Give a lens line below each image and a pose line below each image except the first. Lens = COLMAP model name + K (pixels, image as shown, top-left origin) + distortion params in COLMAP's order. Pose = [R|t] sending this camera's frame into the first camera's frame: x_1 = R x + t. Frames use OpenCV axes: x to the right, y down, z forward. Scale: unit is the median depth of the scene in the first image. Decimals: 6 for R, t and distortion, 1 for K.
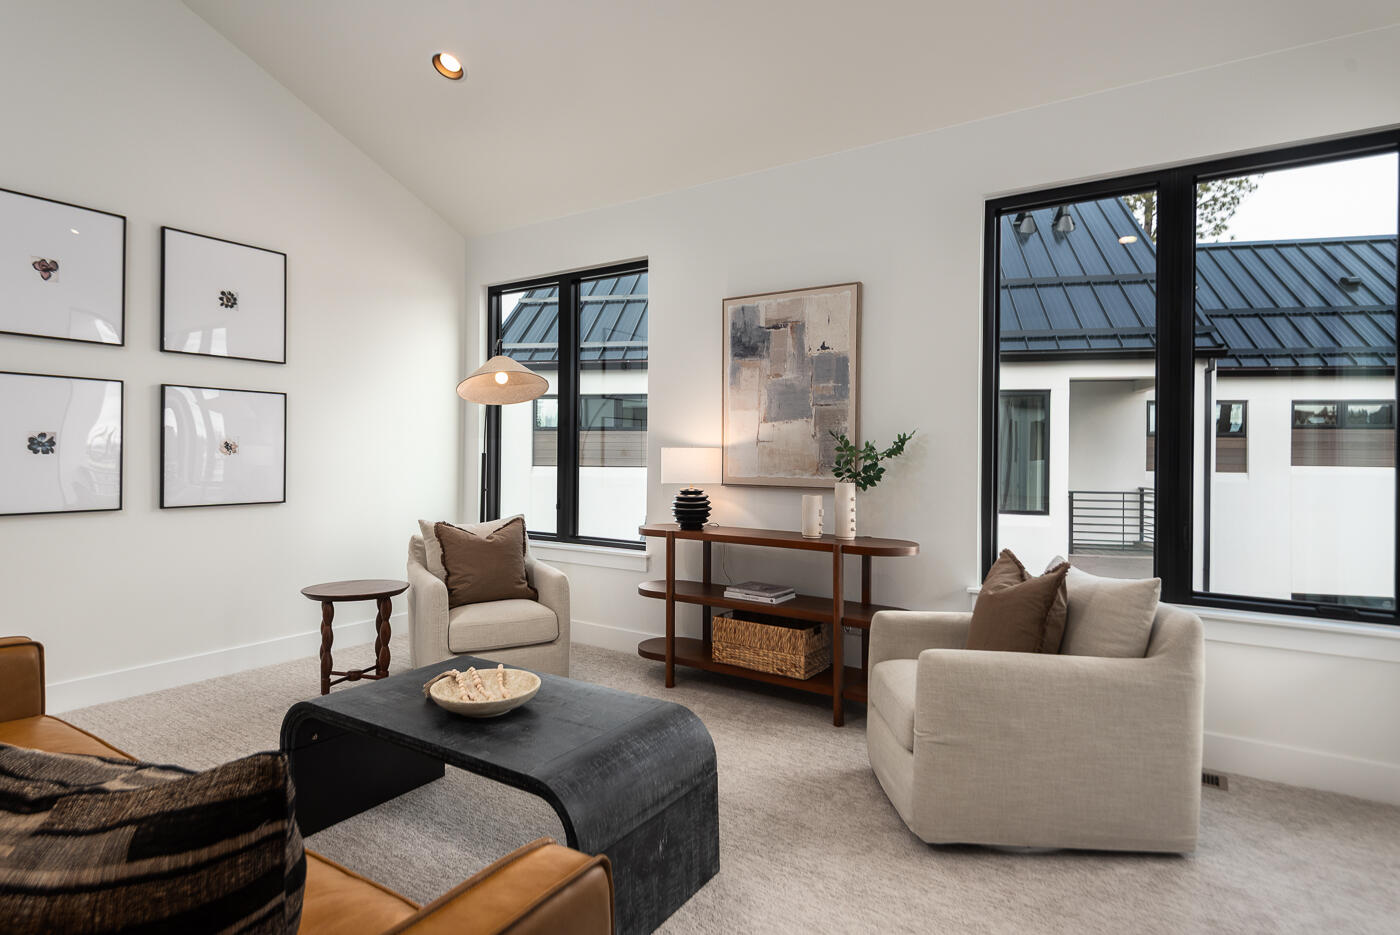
lens RADIAL K [[719.0, 0, 708.6], [0, 719.0, 460.0], [0, 0, 1]] dist [-0.008183, 0.000033]
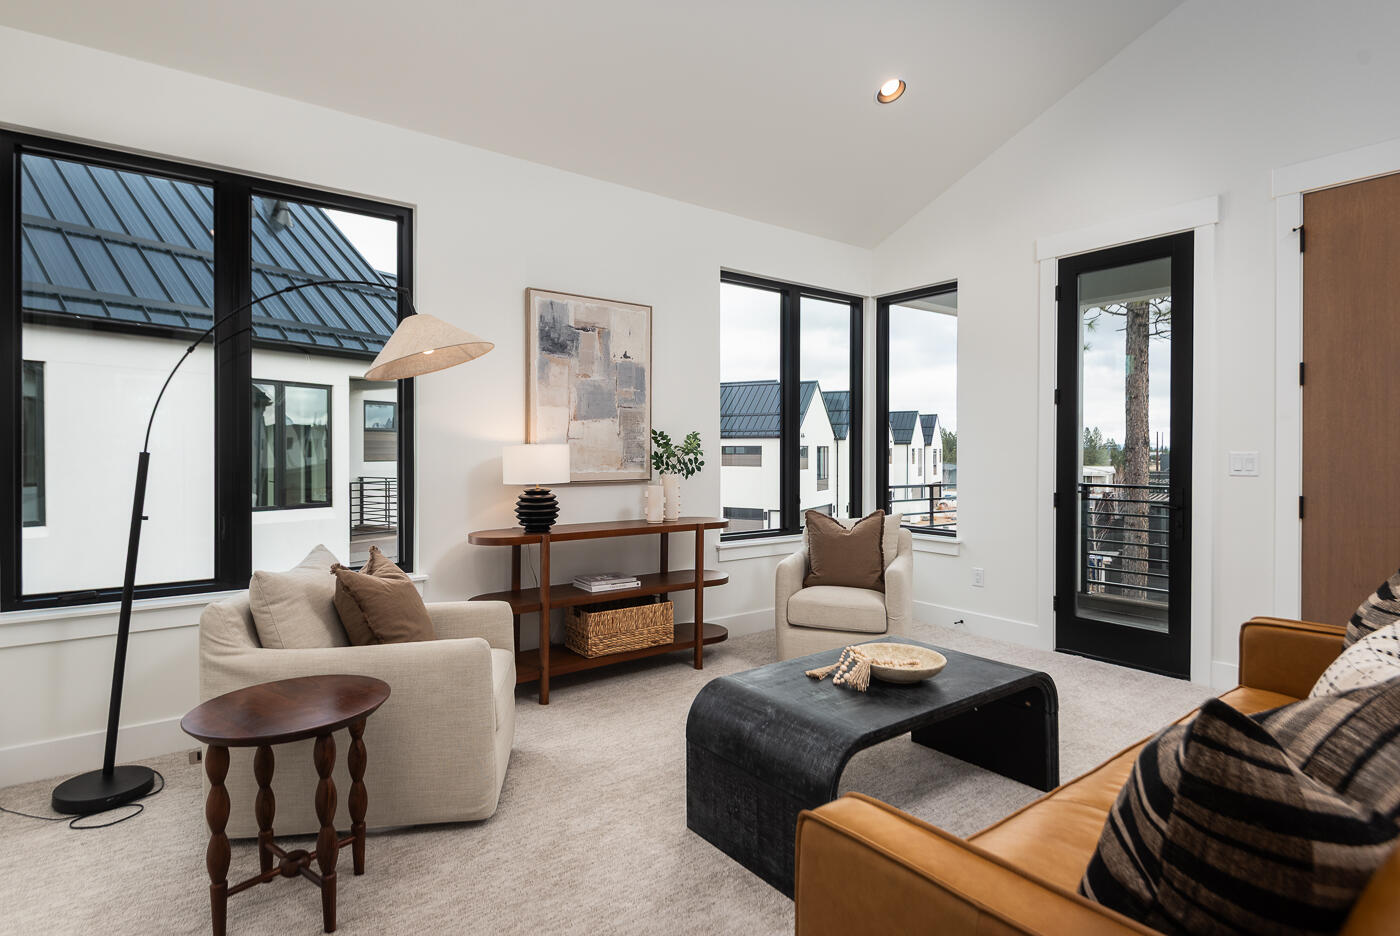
lens RADIAL K [[727.8, 0, 702.3], [0, 727.8, 458.6], [0, 0, 1]] dist [0.022897, -0.000414]
pose [[0.349600, -0.020916, 0.936666, -0.832359], [0.006467, 0.999781, 0.019912, -0.016838], [-0.936877, -0.000904, 0.349659, 0.464568]]
